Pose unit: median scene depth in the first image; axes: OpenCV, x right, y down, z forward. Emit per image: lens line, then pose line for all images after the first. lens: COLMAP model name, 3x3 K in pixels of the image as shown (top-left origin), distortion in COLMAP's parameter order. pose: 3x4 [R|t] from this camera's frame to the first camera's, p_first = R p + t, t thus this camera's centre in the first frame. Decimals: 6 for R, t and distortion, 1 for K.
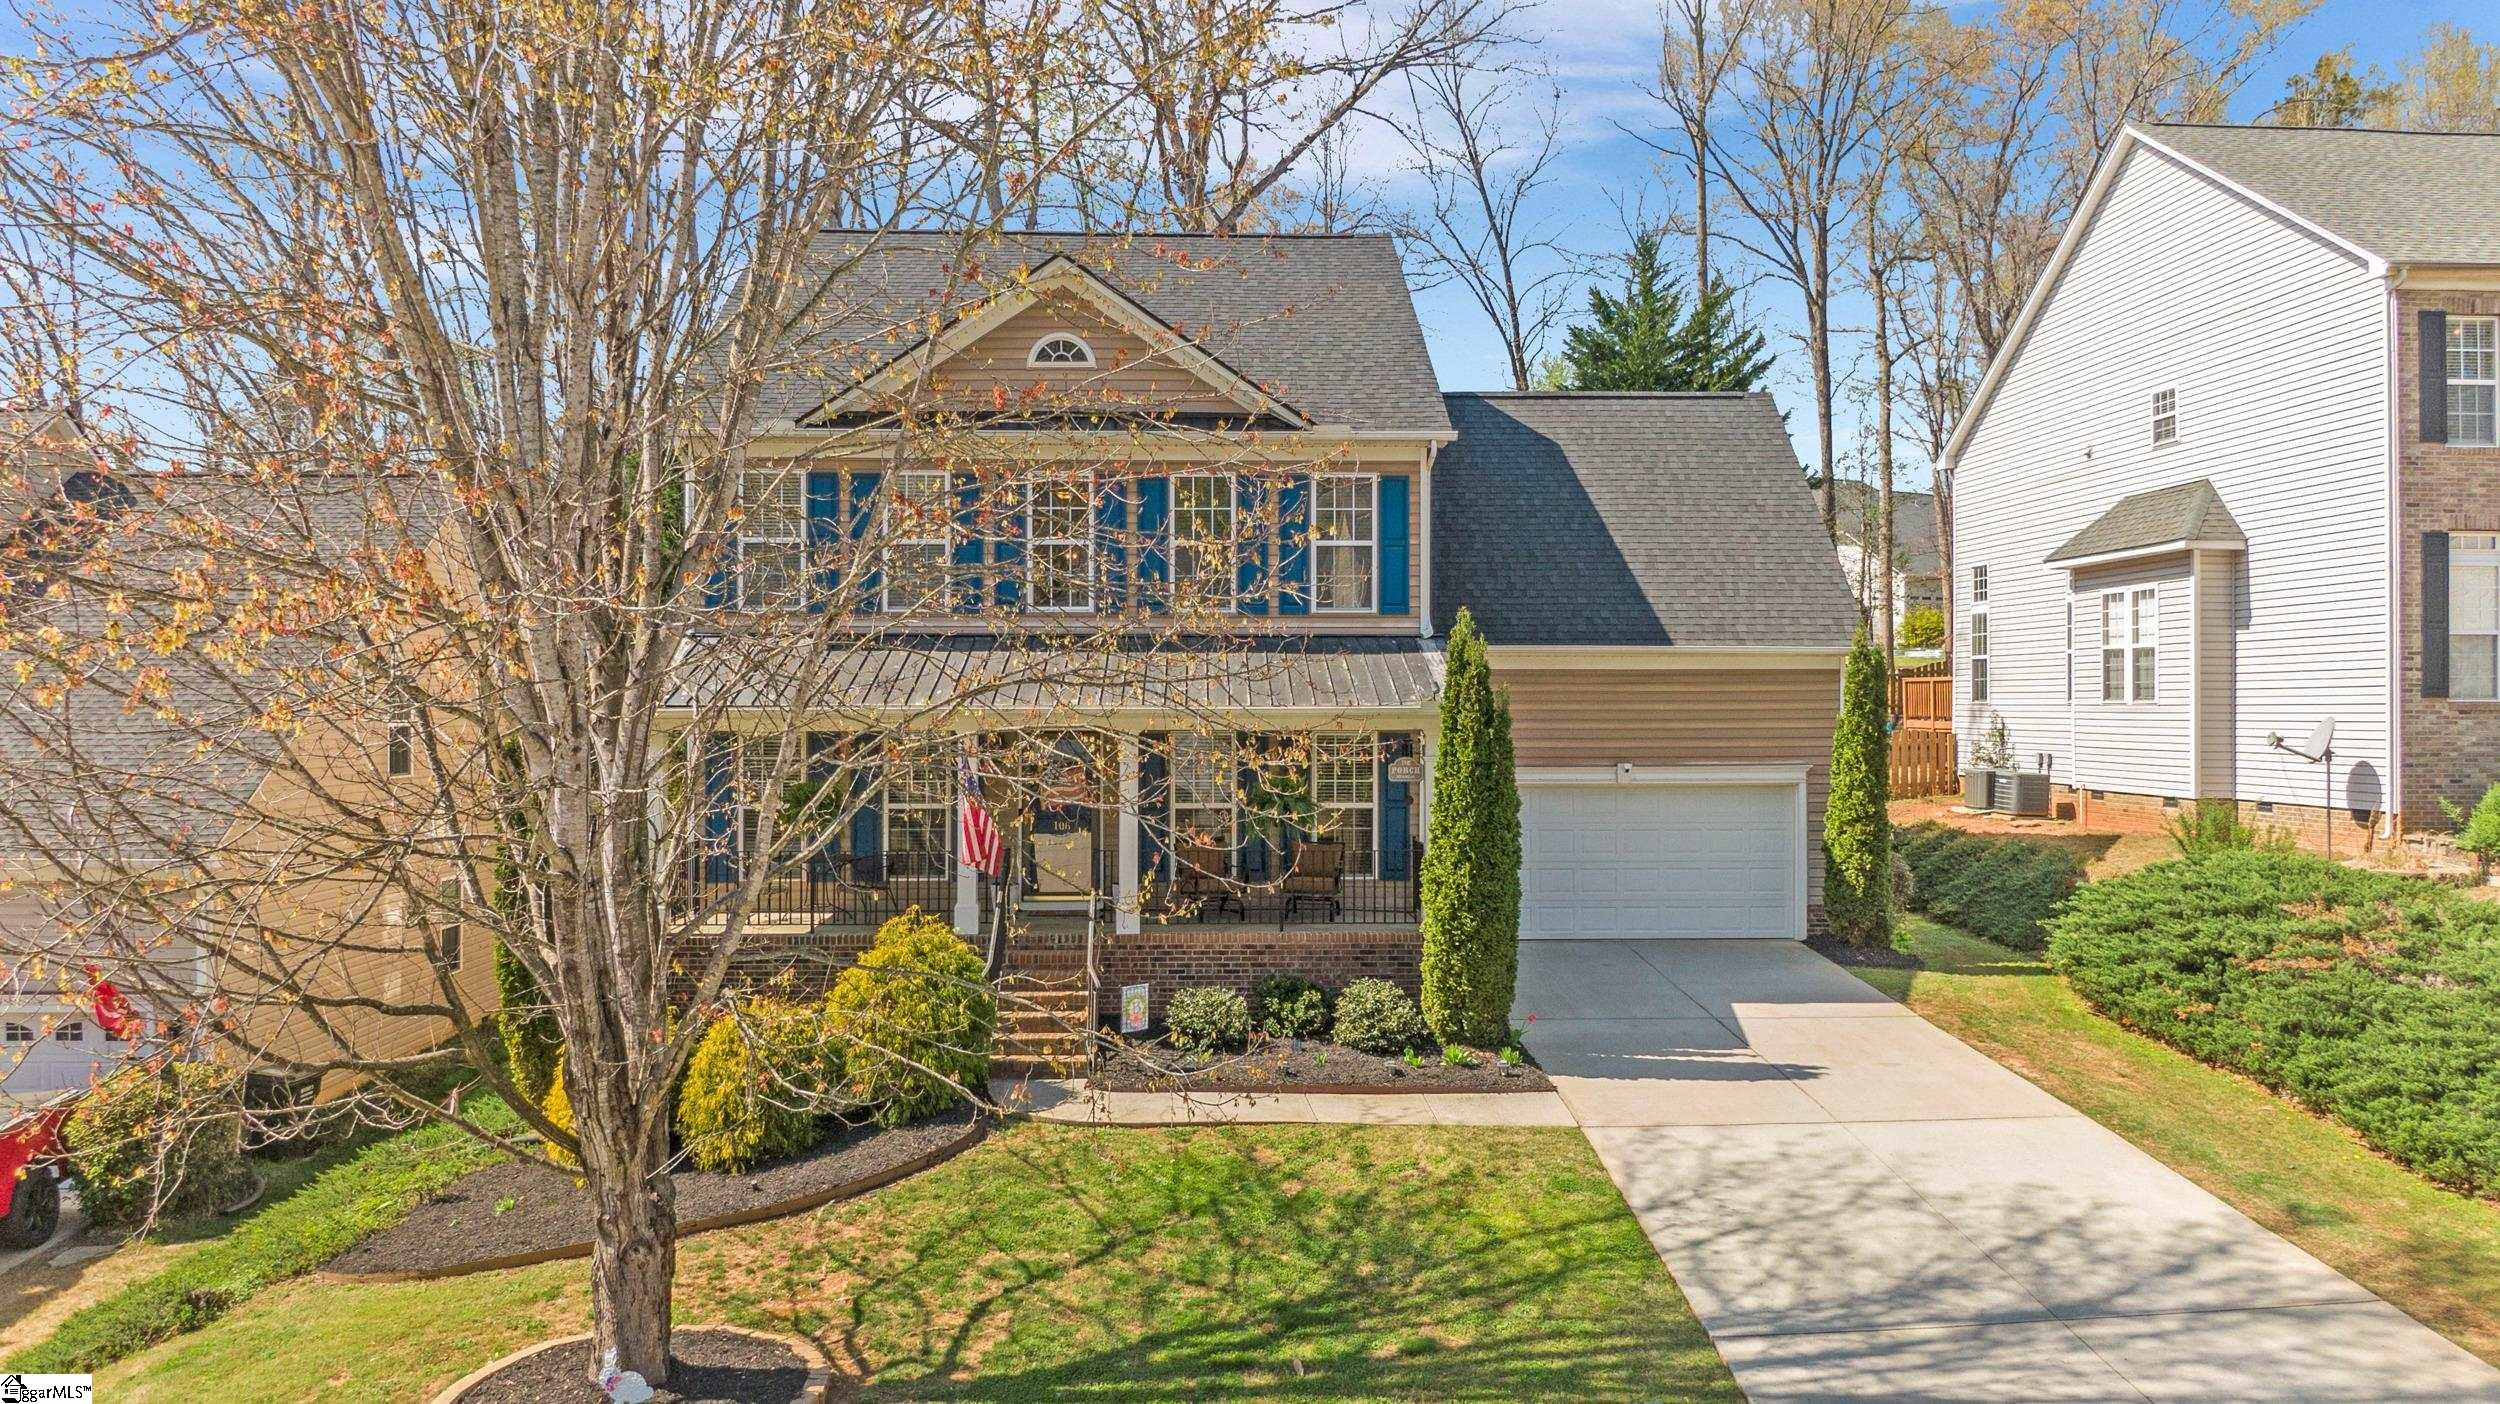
lens RADIAL K [[1808.0, 0, 1250.0], [0, 1808.0, 702.0], [0, 0, 1]] dist [0.017715, -0.108850]
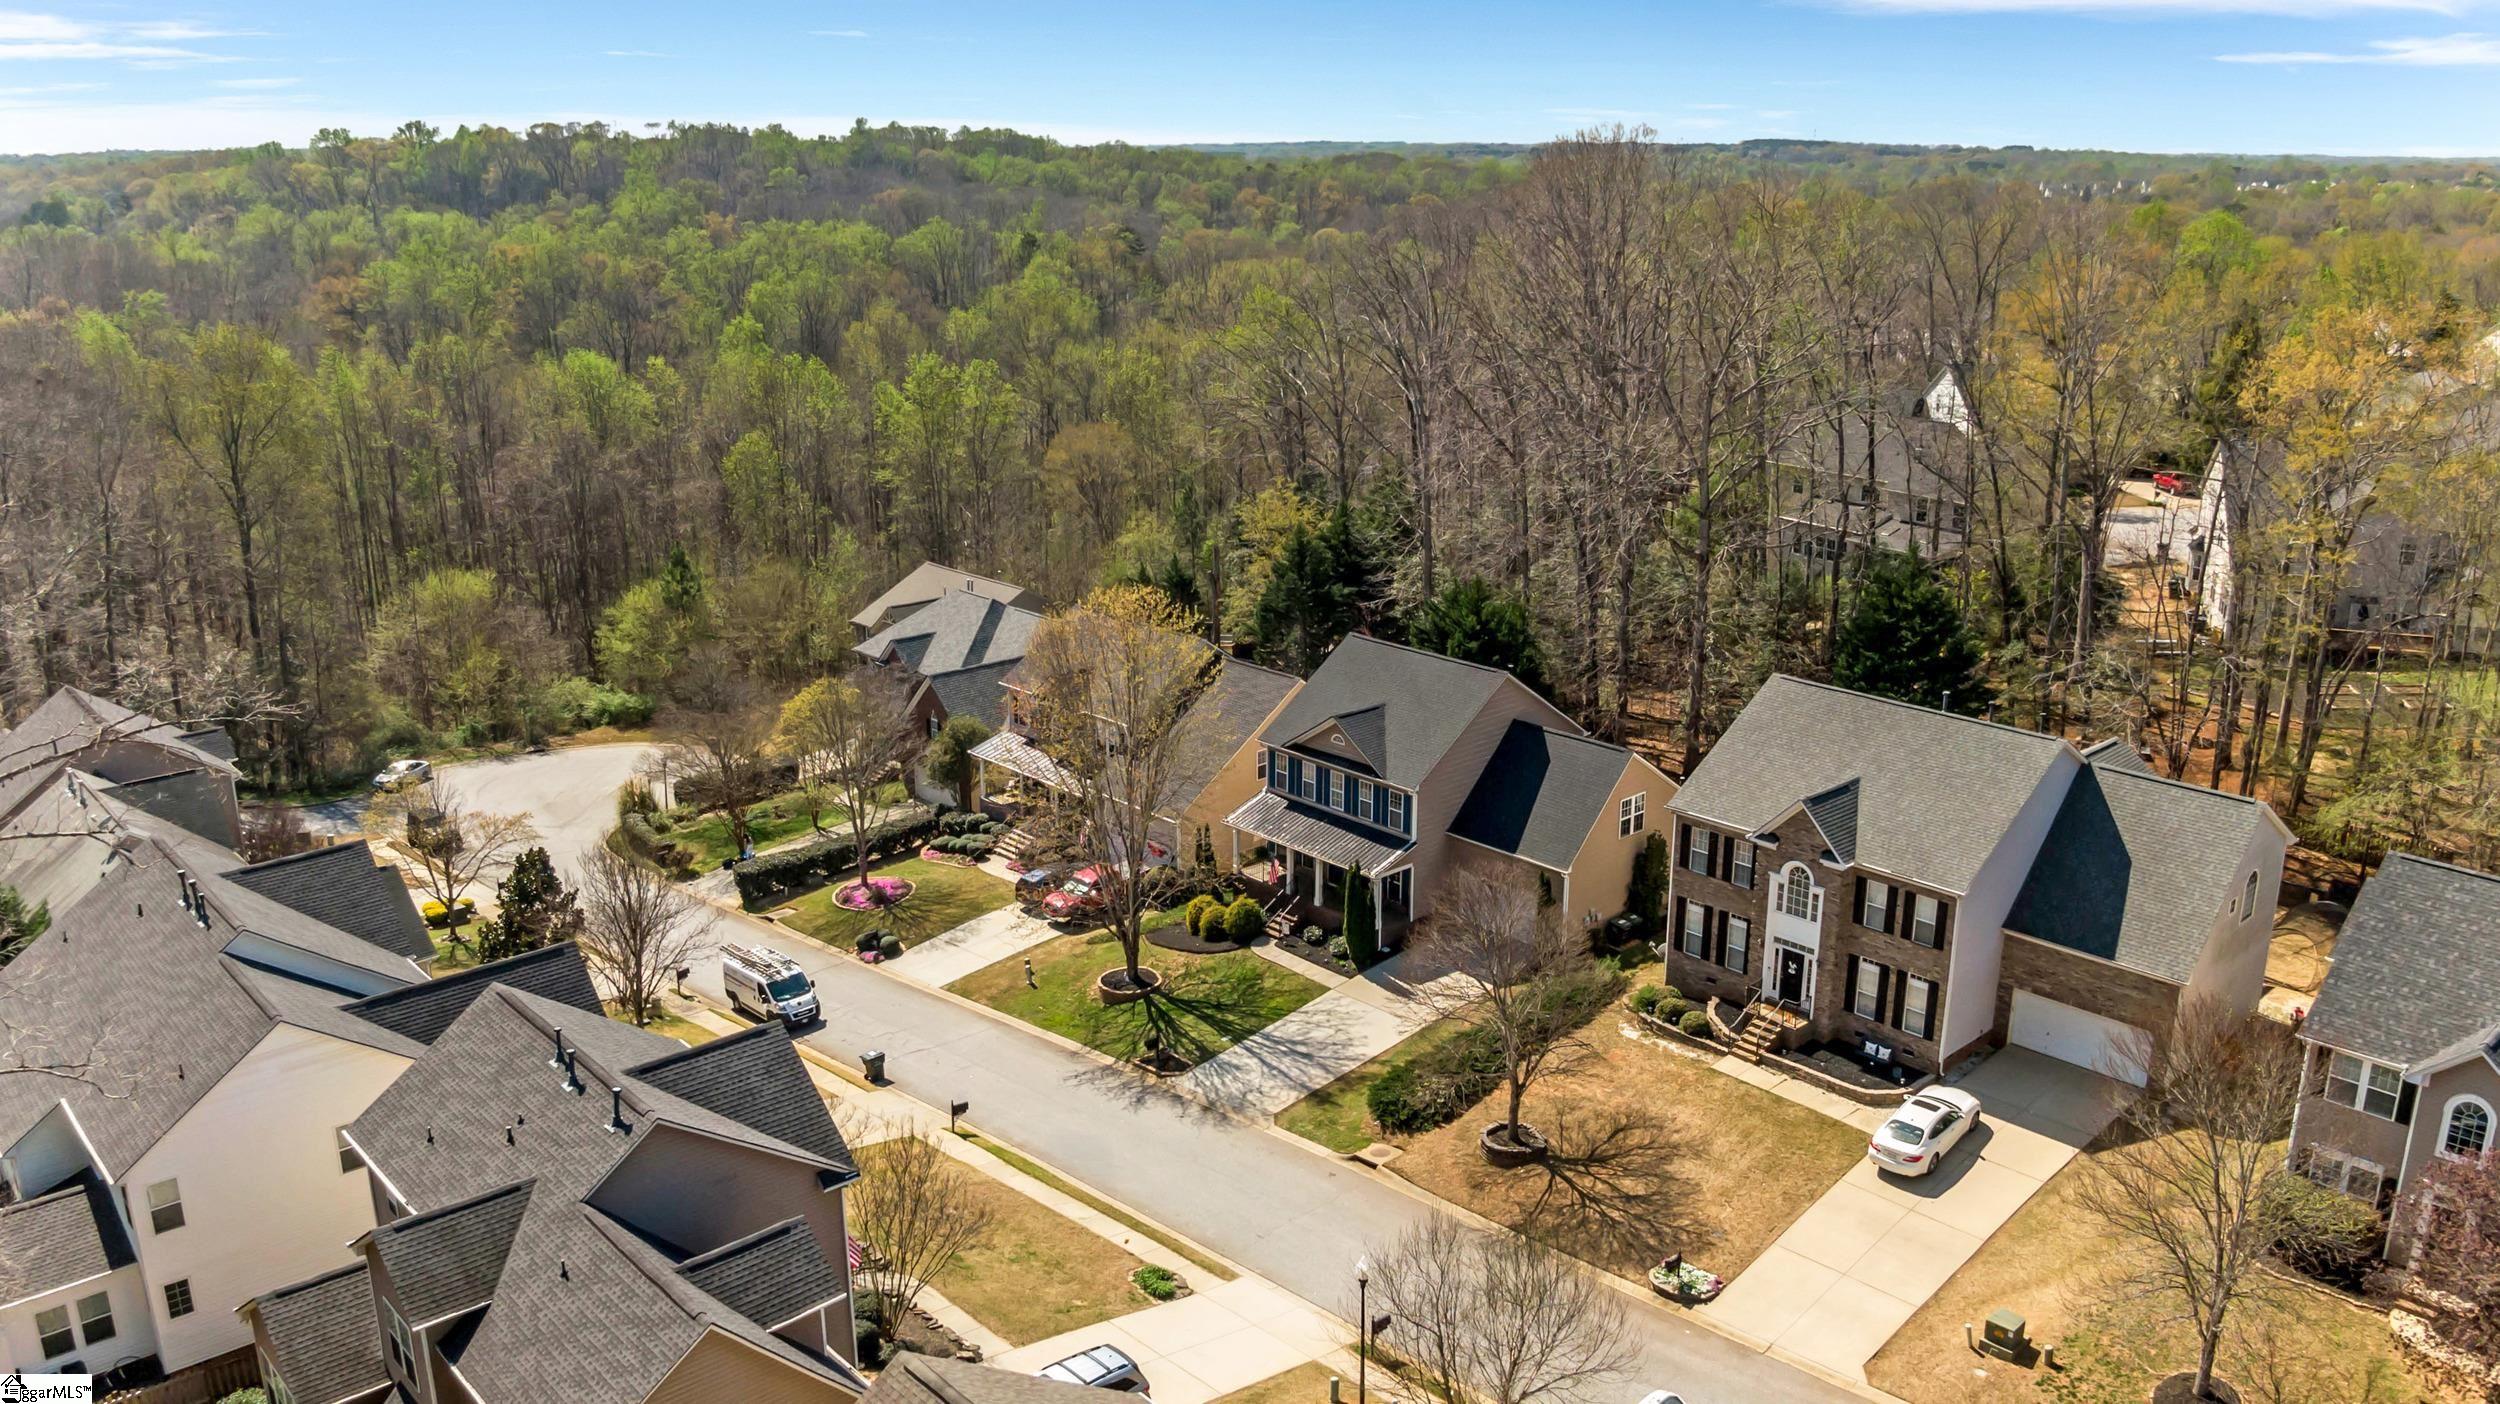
lens RADIAL K [[1808.0, 0, 1250.0], [0, 1808.0, 702.0], [0, 0, 1]] dist [0.017715, -0.108850]
pose [[0.637425, 0.214963, -0.739919, 2.354261], [0.009382, 0.958058, 0.286420, -1.258370], [0.770455, -0.189513, 0.608673, -1.247637]]
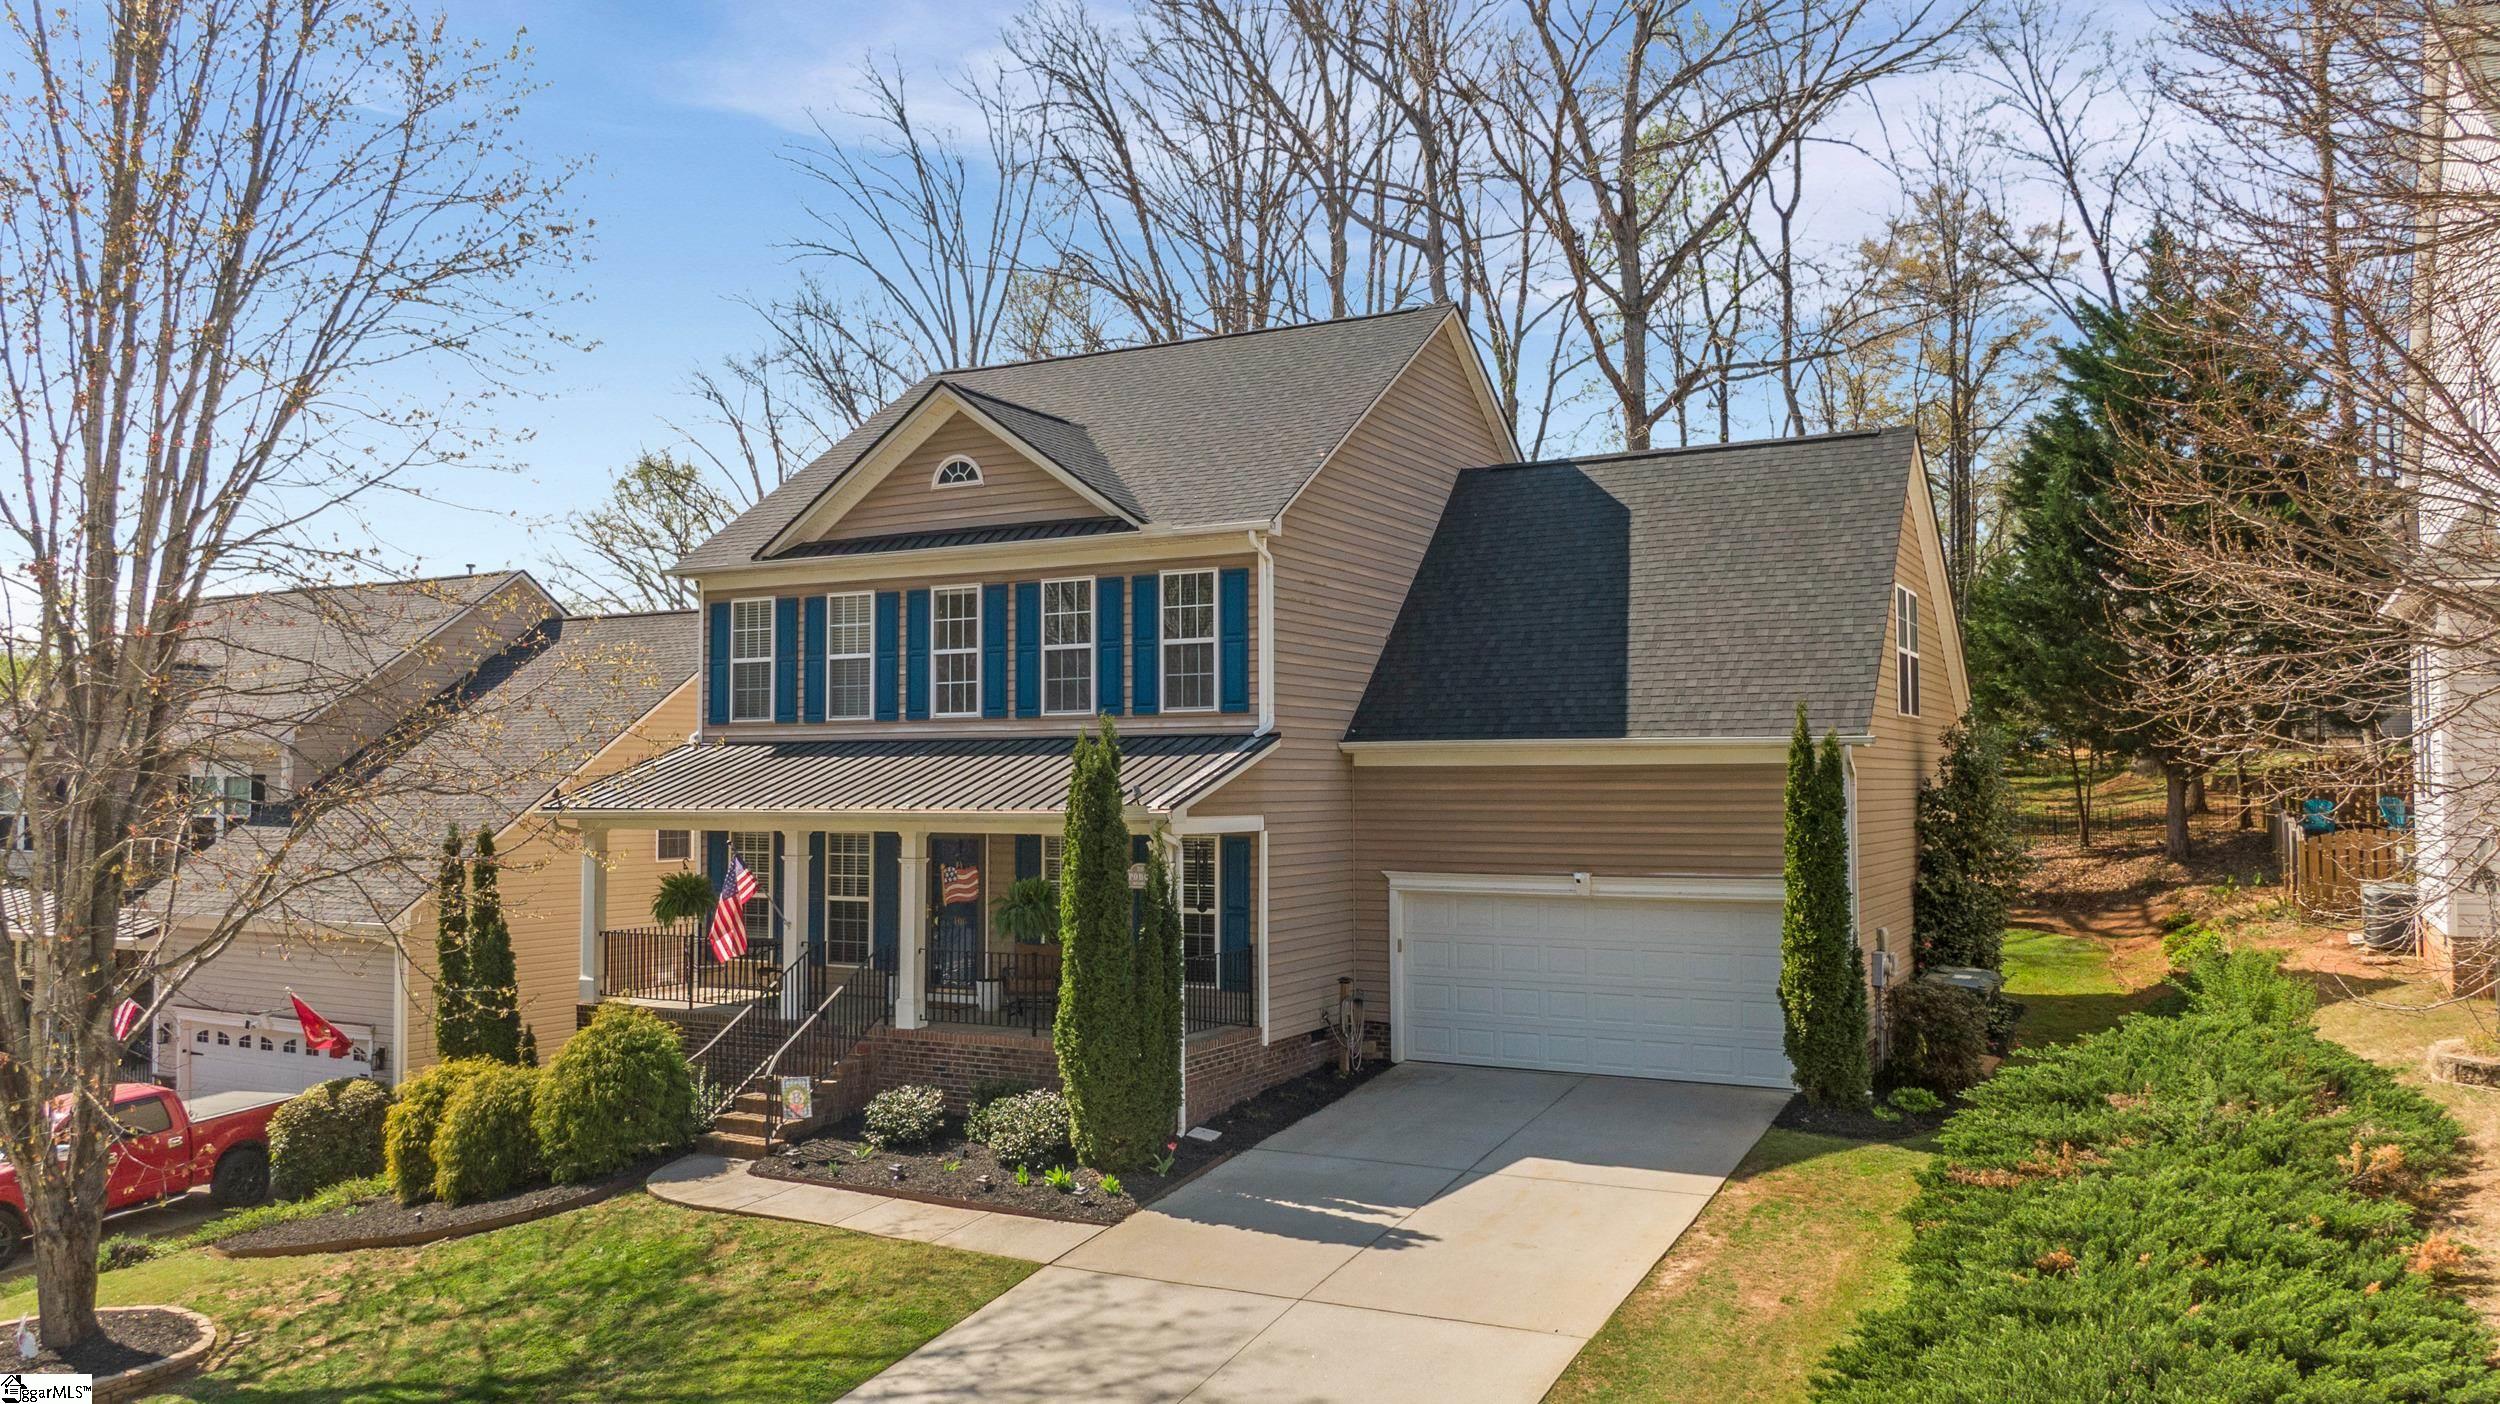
lens RADIAL K [[1808.0, 0, 1250.0], [0, 1808.0, 702.0], [0, 0, 1]] dist [0.017715, -0.108850]
pose [[0.860801, -0.022751, -0.508433, 0.578613], [0.003447, 0.999238, -0.038877, -0.016590], [0.508930, 0.031713, 0.860224, 0.175016]]
